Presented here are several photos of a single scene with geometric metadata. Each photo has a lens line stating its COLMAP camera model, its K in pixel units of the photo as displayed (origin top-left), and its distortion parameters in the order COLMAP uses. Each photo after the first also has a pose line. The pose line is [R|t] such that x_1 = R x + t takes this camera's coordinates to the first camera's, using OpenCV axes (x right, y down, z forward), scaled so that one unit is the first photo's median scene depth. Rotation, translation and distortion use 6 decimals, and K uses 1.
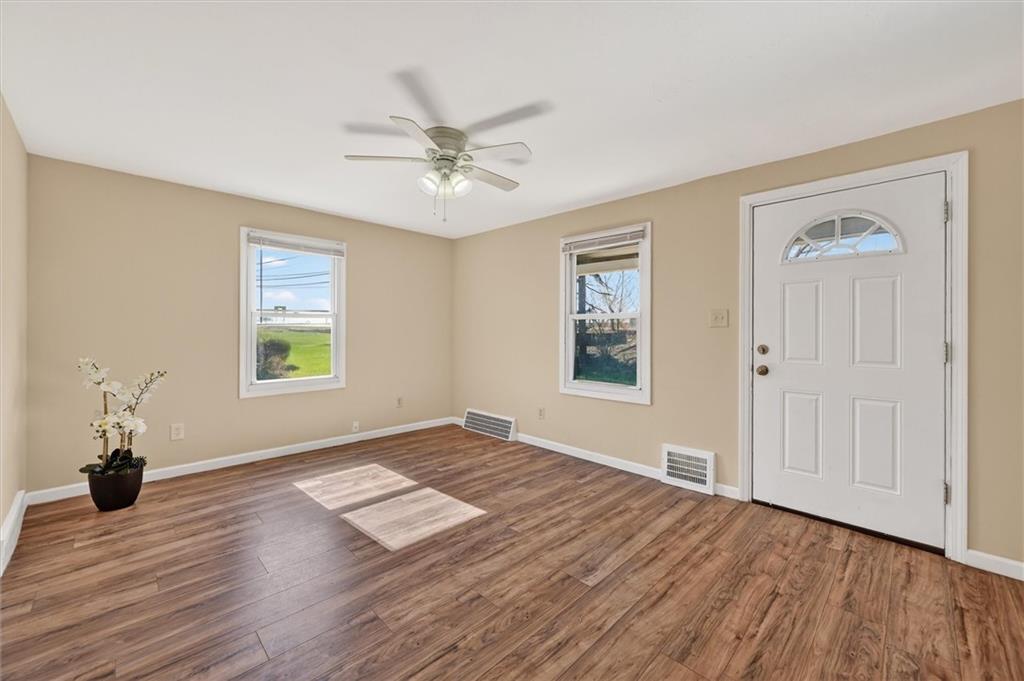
lens RADIAL K [[406.9, 0, 512.6], [0, 406.9, 332.4], [0, 0, 1]] dist [0.001635, -0.000199]
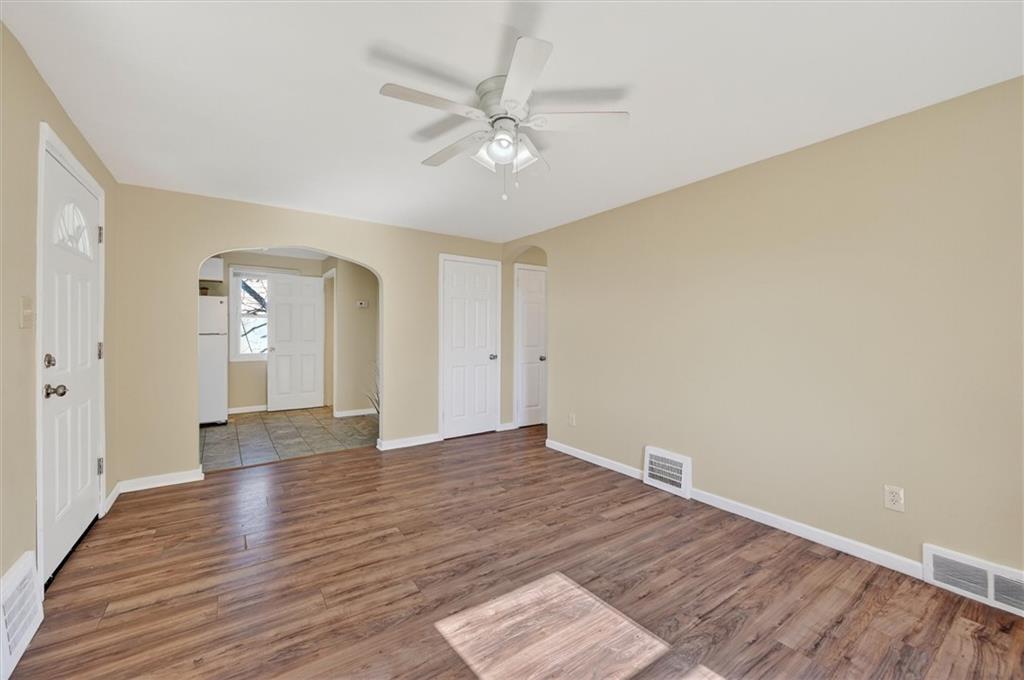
lens RADIAL K [[406.9, 0, 512.6], [0, 406.9, 331.9], [0, 0, 1]] dist [0.001635, -0.000199]
pose [[-0.985486, -0.007455, 0.169591, -0.336847], [-0.008297, 0.999957, -0.004259, -0.012806], [-0.169552, -0.005604, -0.985505, 1.870721]]
